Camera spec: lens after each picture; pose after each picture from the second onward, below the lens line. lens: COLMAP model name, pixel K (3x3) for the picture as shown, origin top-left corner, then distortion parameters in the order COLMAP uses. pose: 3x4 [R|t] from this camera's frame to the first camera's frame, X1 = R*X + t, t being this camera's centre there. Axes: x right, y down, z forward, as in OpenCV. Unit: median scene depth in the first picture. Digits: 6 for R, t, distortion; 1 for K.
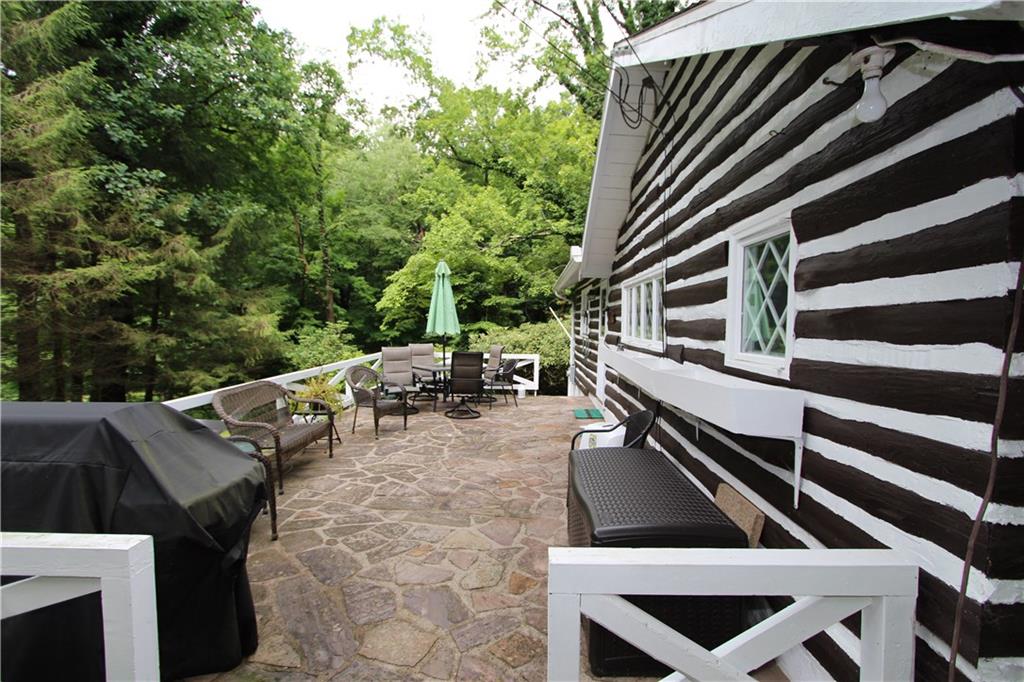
lens RADIAL K [[472.2, 0, 519.3], [0, 472.2, 340.8], [0, 0, 1]] dist [-0.021052, 0.004227]
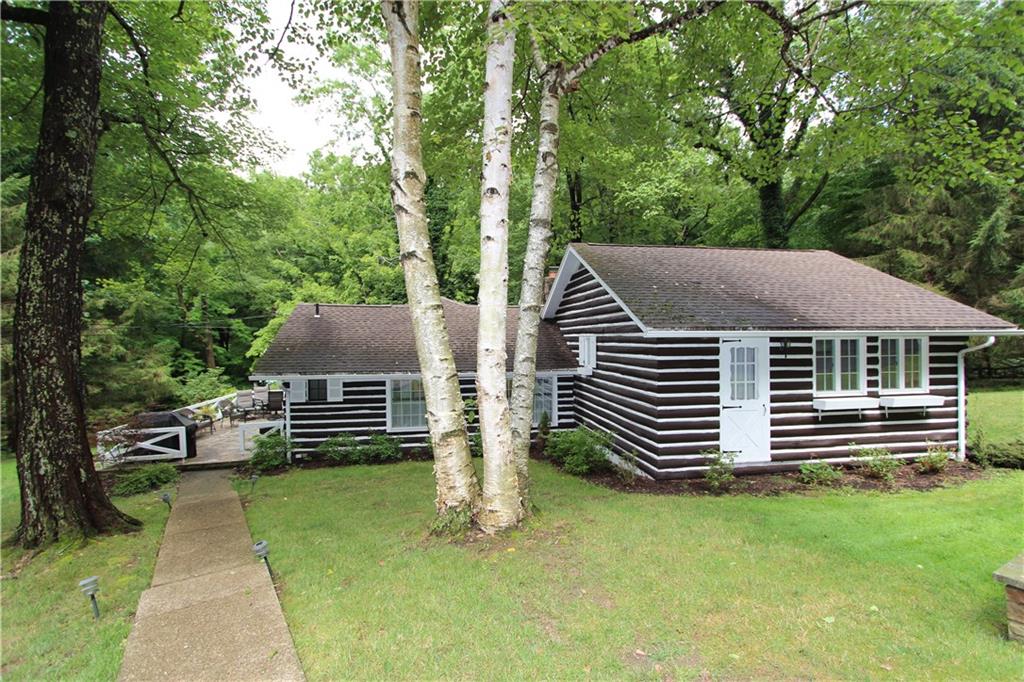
lens RADIAL K [[472.2, 0, 519.3], [0, 472.2, 340.8], [0, 0, 1]] dist [-0.021052, 0.004227]
pose [[0.979066, -0.037444, 0.200067, 0.265086], [0.044579, 0.998516, -0.031274, -0.042538], [-0.198599, 0.039538, 0.979283, -0.653369]]
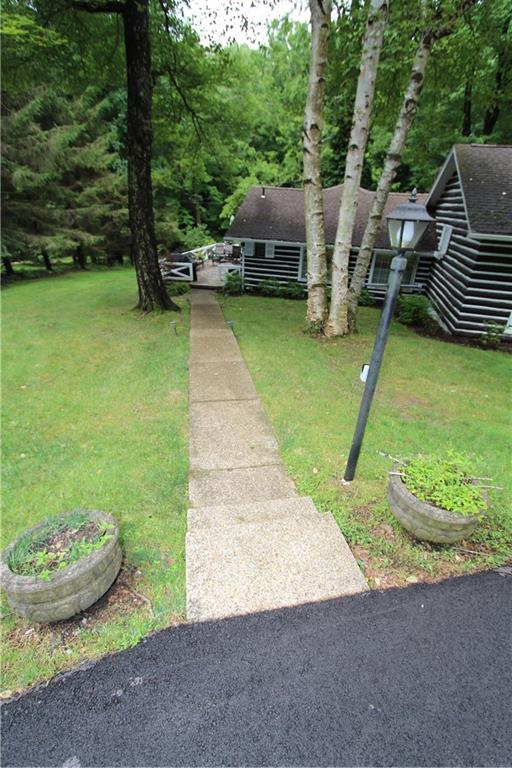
lens RADIAL K [[354.2, 0, 255.2], [0, 354.2, 382.2], [0, 0, 1]] dist [-0.021052, 0.004227]
pose [[0.973290, 0.115308, -0.198520, 0.304665], [-0.023527, 0.910260, 0.413368, -0.064637], [0.228369, -0.397657, 0.888660, -0.801322]]
